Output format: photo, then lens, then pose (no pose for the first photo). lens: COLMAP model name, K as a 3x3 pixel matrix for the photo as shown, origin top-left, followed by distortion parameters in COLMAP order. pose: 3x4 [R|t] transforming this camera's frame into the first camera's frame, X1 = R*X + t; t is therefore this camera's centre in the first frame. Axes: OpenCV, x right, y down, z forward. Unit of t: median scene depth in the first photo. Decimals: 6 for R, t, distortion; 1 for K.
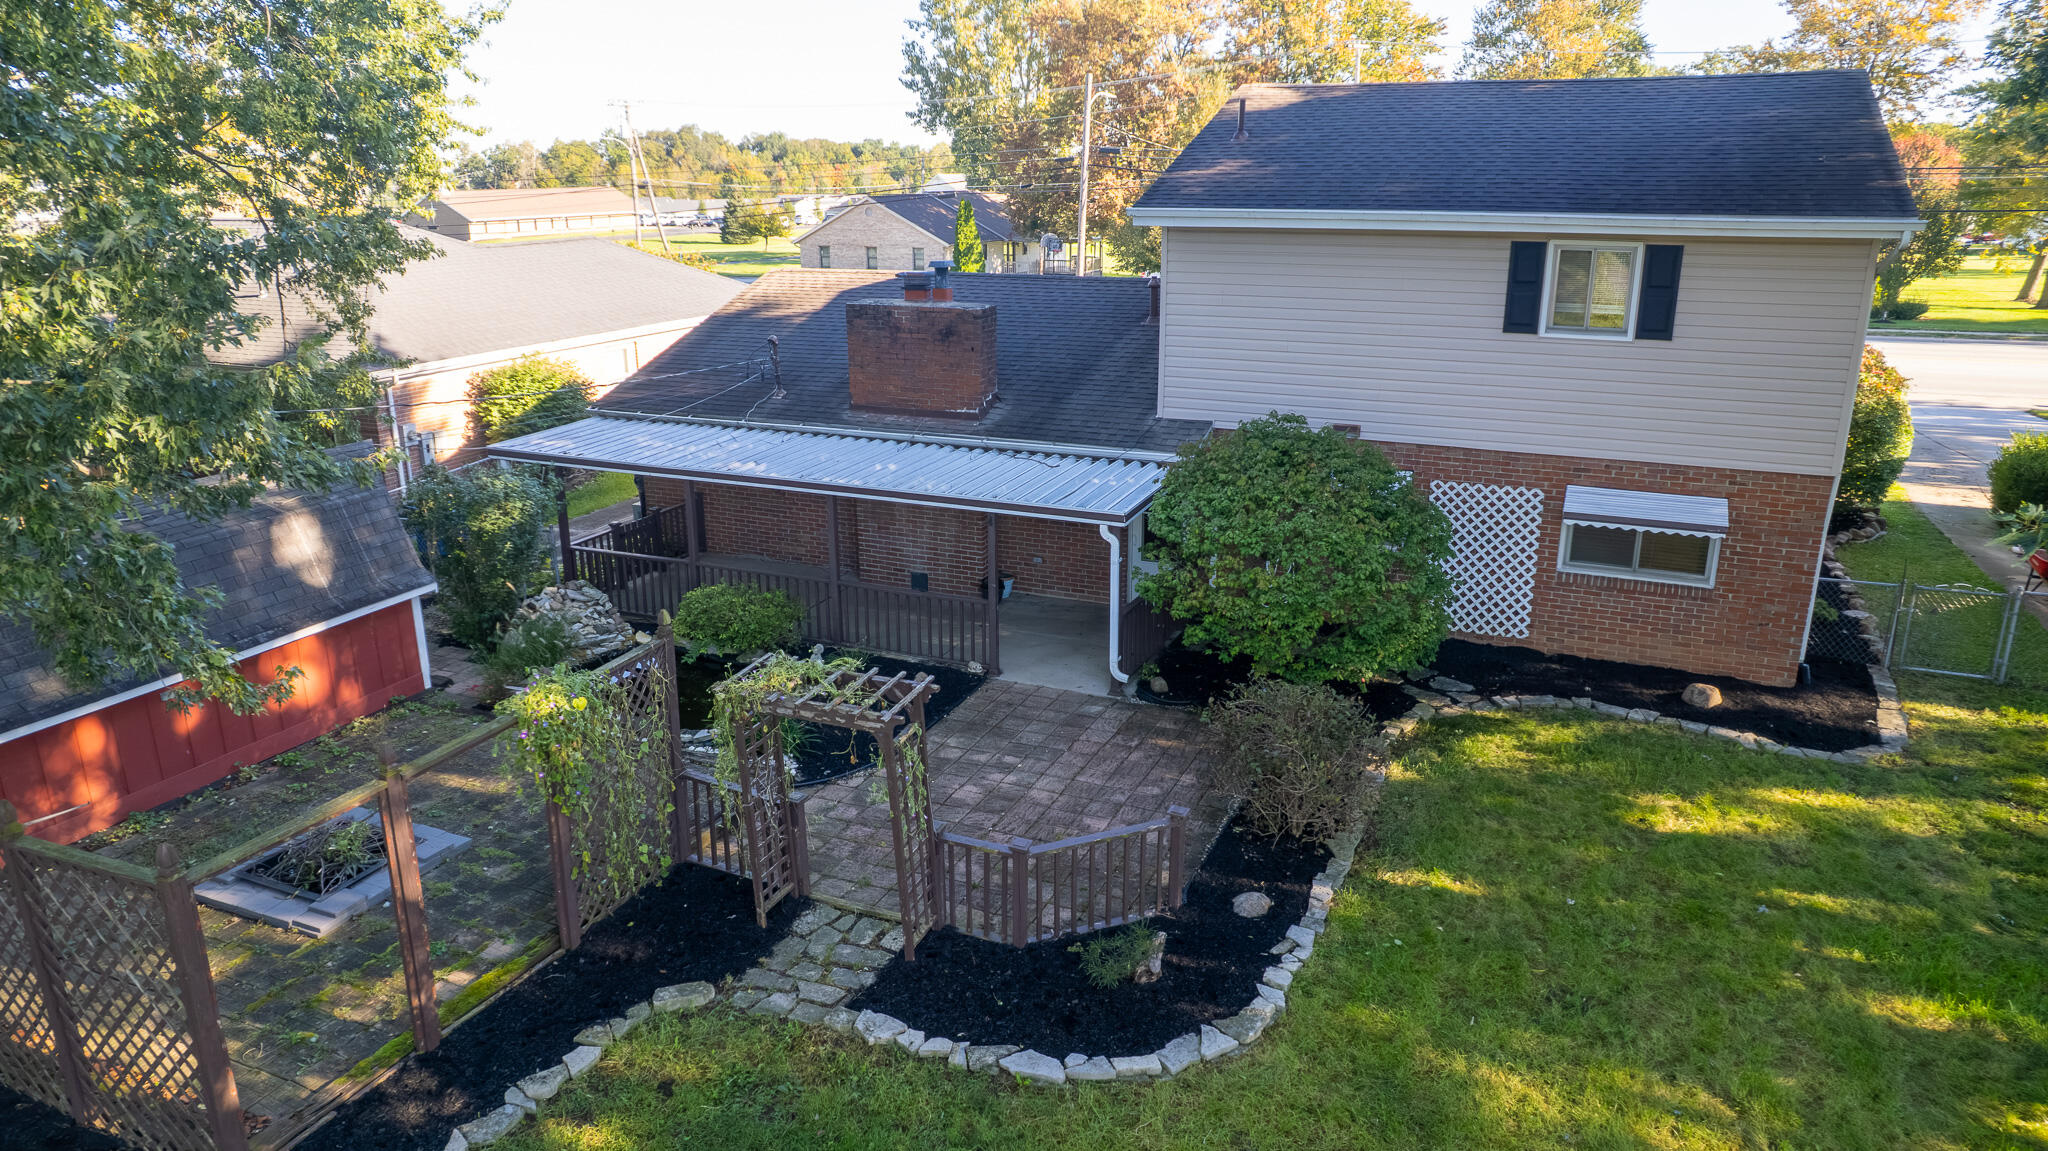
lens RADIAL K [[1308.9, 0, 1024.0], [0, 1308.9, 575.5], [0, 0, 1]] dist [-0.057236, 0.036177]
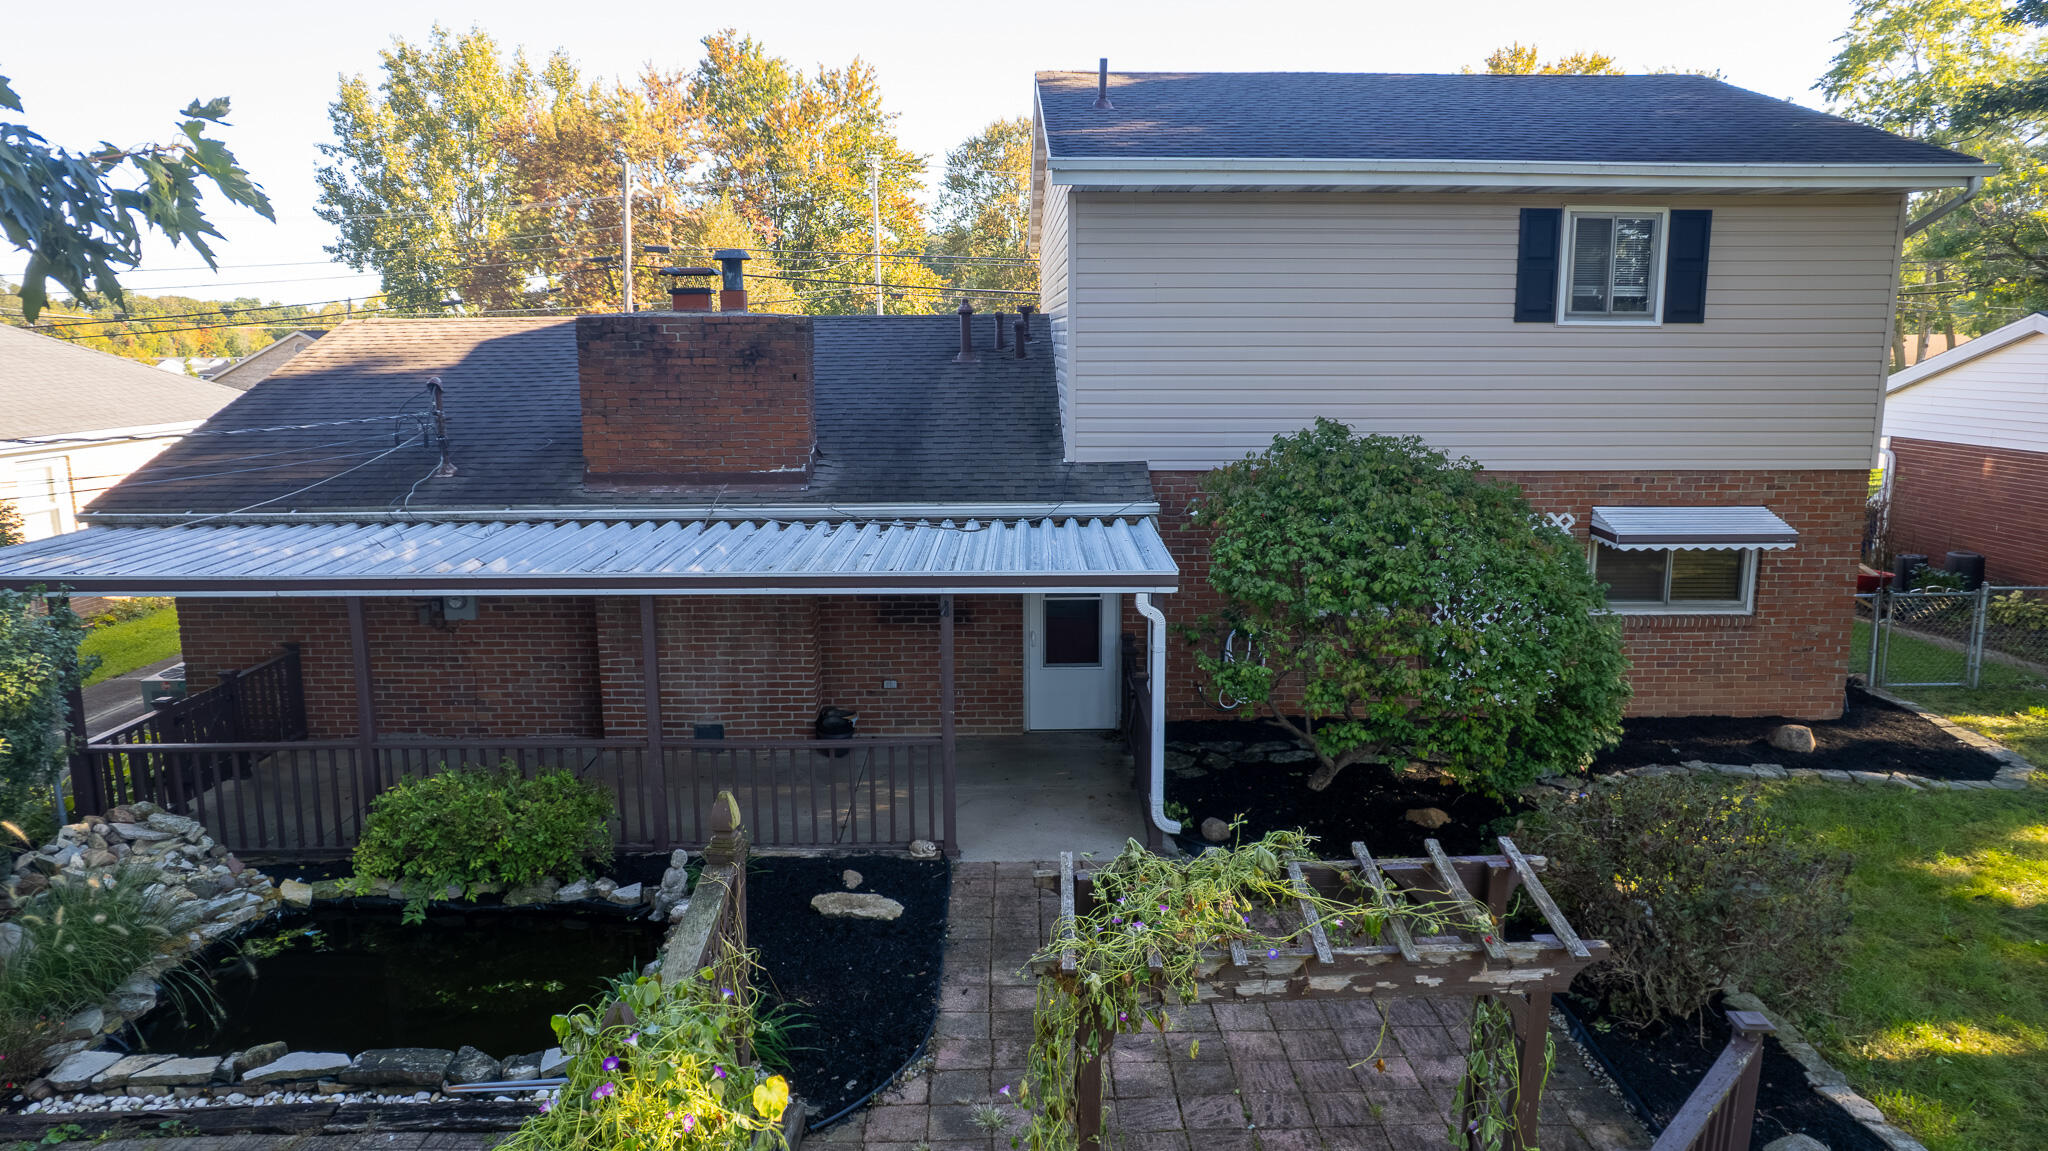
lens RADIAL K [[1308.9, 0, 1024.0], [0, 1308.9, 575.5], [0, 0, 1]] dist [-0.057236, 0.036177]
pose [[0.908940, -0.073198, 0.410451, -0.252496], [0.122103, 0.988037, -0.094195, 0.006359], [-0.398647, 0.135735, 0.907004, 0.420441]]
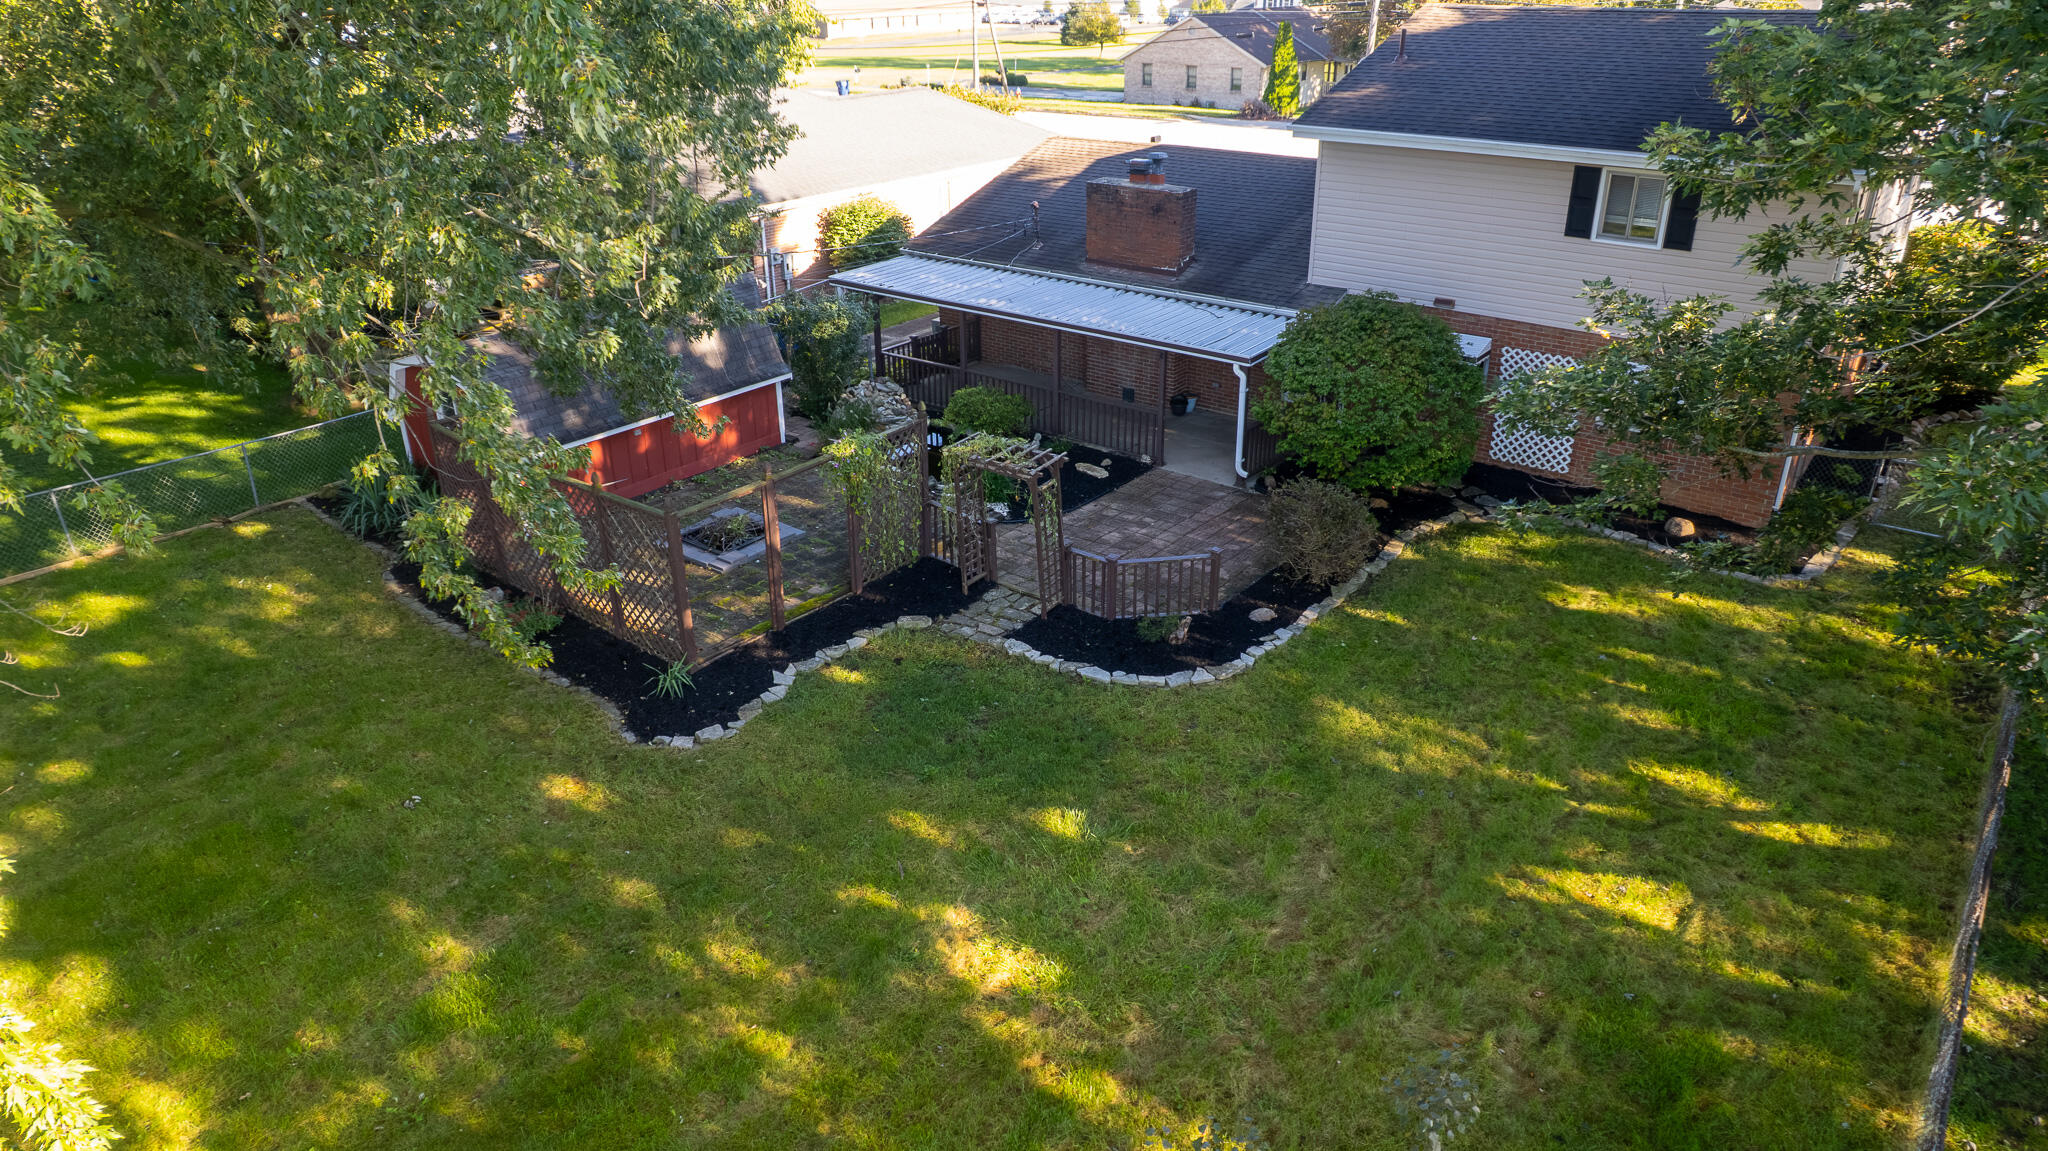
lens RADIAL K [[1308.9, 0, 1024.0], [0, 1308.9, 575.5], [0, 0, 1]] dist [-0.057236, 0.036177]
pose [[0.967735, 0.103831, -0.229583, 0.181038], [-0.069127, 0.985593, 0.154361, -0.015129], [0.242303, -0.133510, 0.960970, -0.425028]]
